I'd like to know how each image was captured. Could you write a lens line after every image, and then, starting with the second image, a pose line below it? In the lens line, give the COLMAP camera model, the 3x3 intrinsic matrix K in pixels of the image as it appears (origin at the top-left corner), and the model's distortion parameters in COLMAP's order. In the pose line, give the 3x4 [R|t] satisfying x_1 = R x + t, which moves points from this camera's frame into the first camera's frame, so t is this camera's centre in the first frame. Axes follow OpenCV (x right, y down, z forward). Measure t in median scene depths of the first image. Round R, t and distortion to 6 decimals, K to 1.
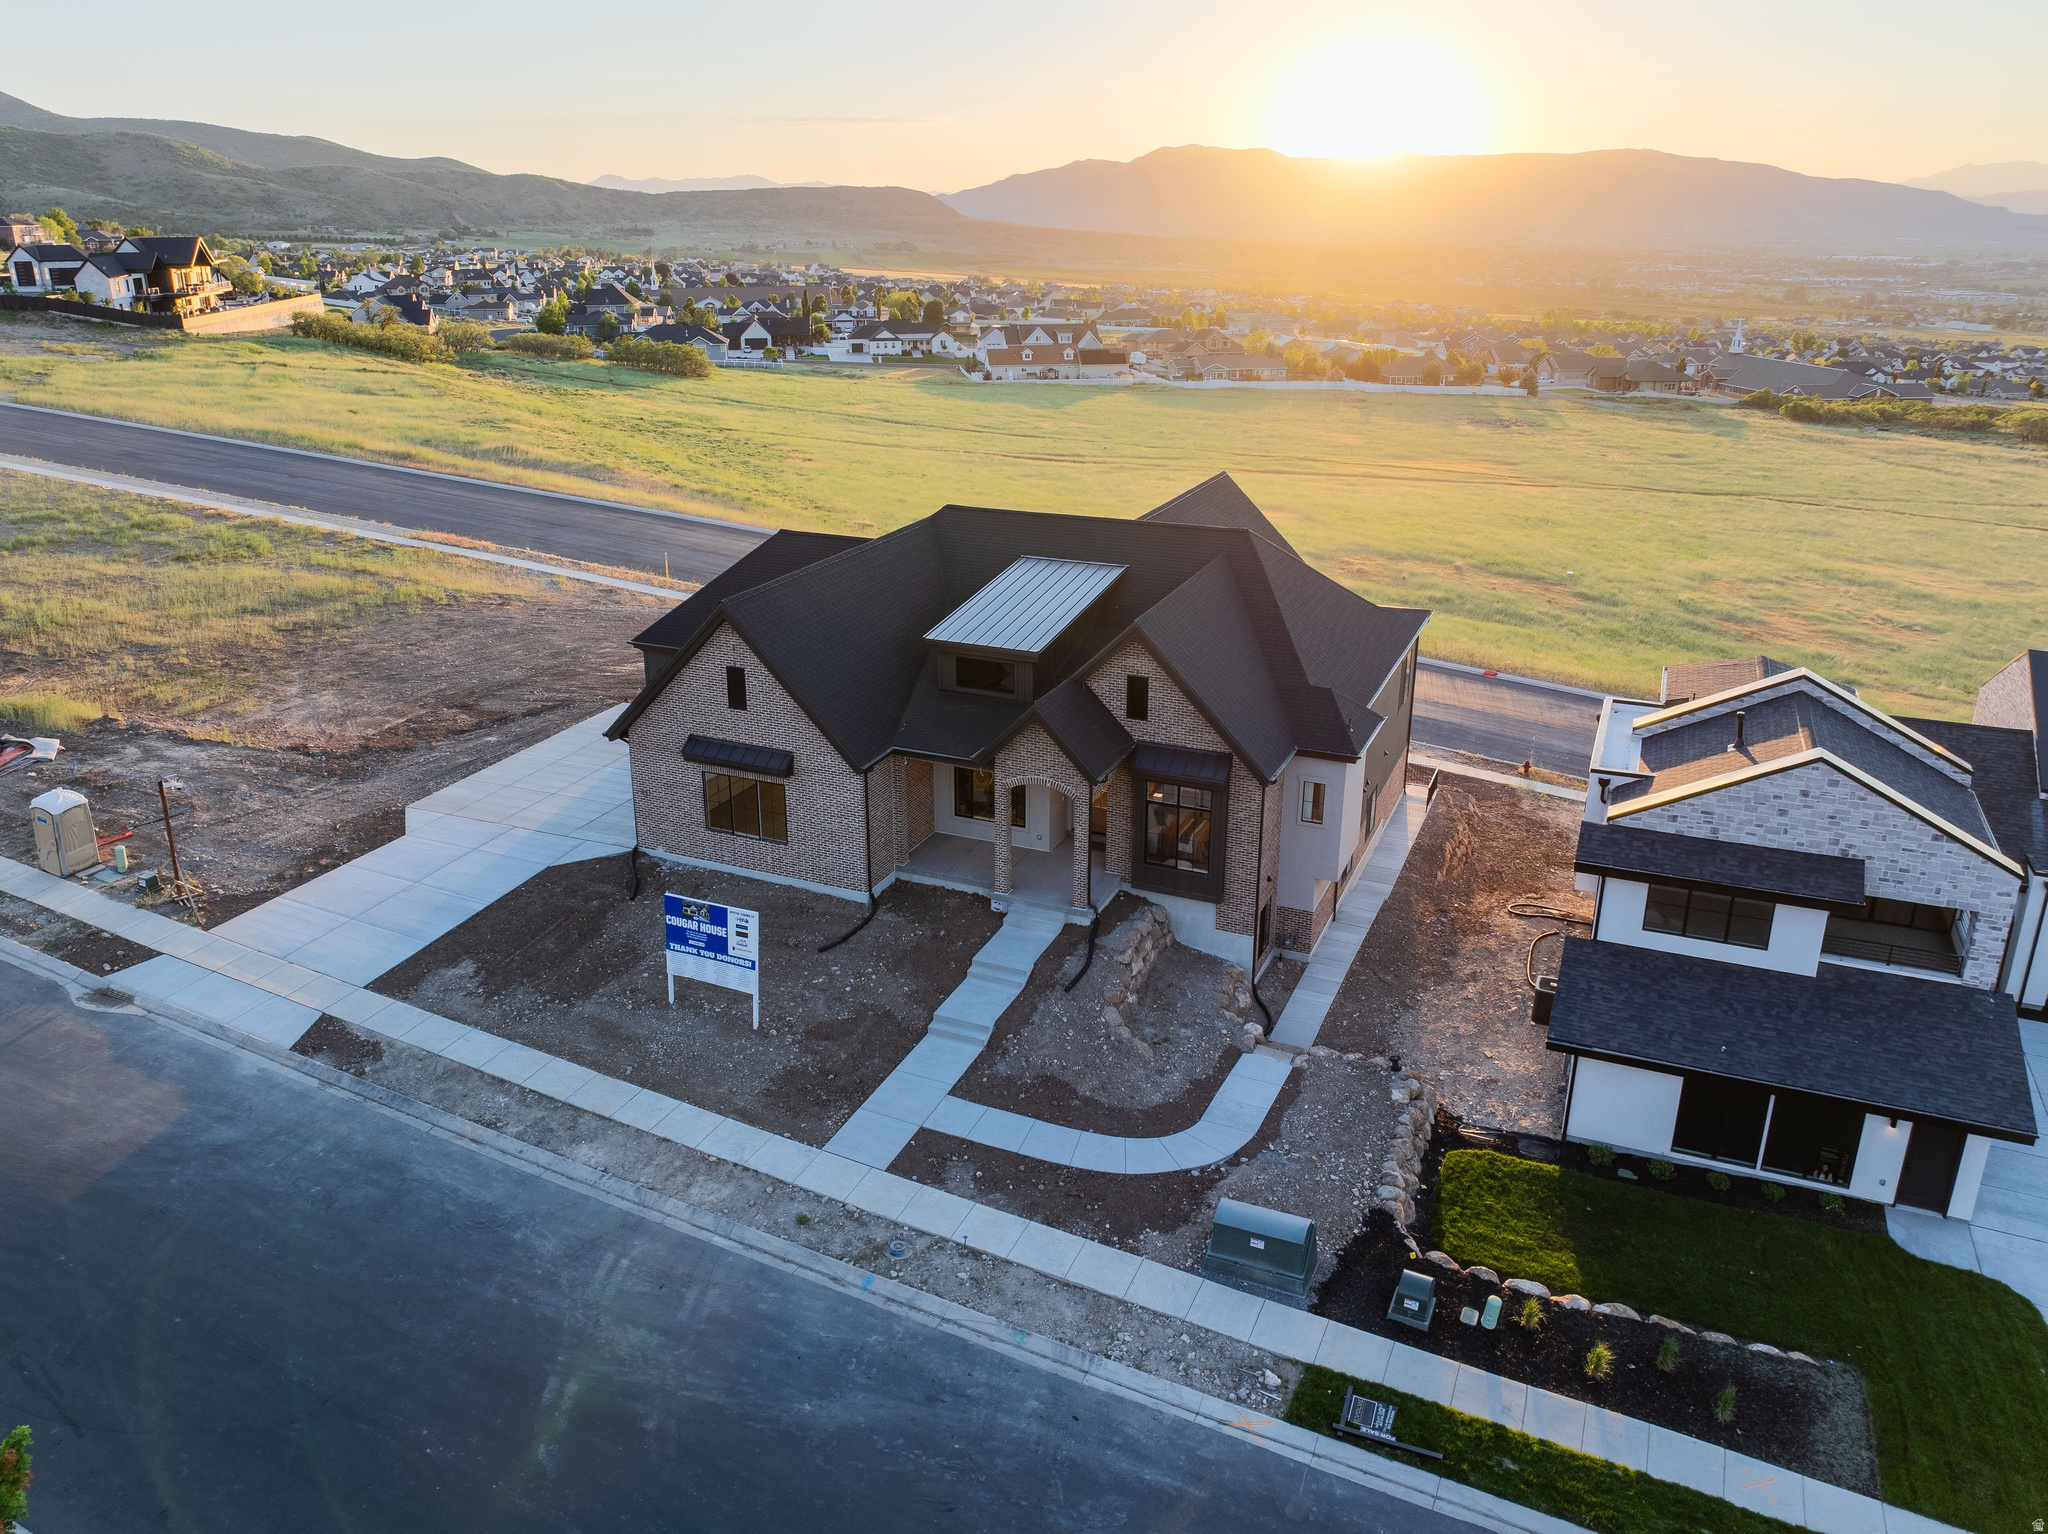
lens RADIAL K [[1451.8, 0, 1024.0], [0, 1451.8, 767.0], [0, 0, 1]] dist [-0.061710, 0.046410]
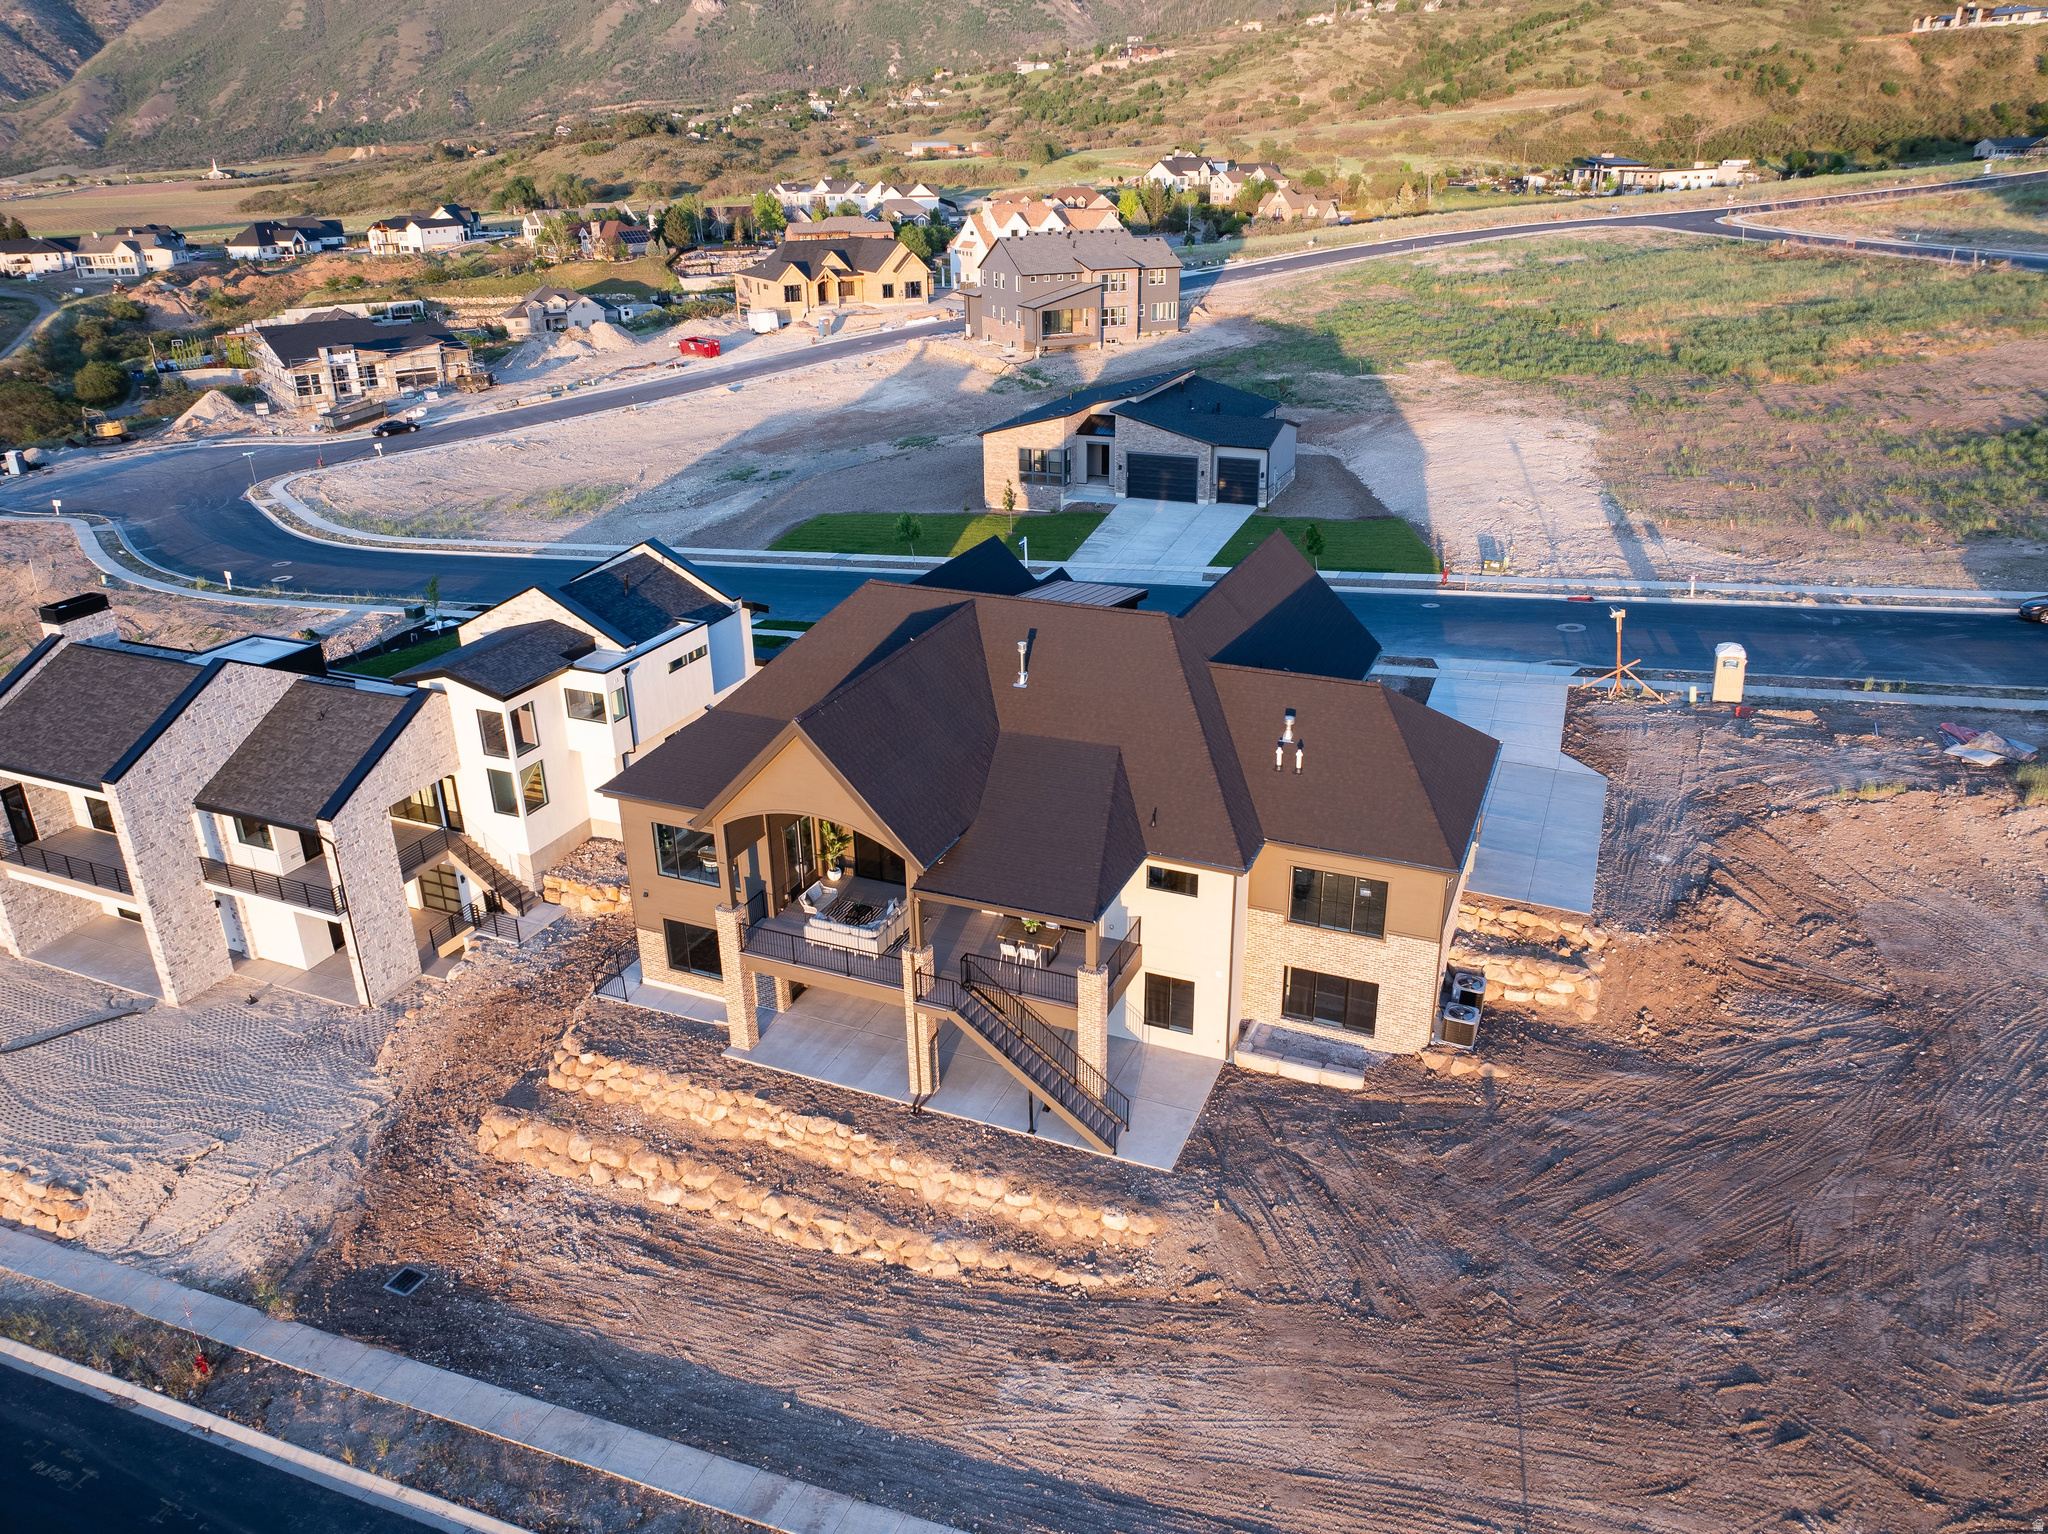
lens RADIAL K [[1451.8, 0, 1024.0], [0, 1451.8, 767.0], [0, 0, 1]] dist [-0.061710, 0.046410]
pose [[-0.999614, 0.025605, 0.010785, 0.038137], [0.025658, 0.701810, 0.711902, -1.129825], [0.010660, 0.711904, -0.702196, 2.490182]]
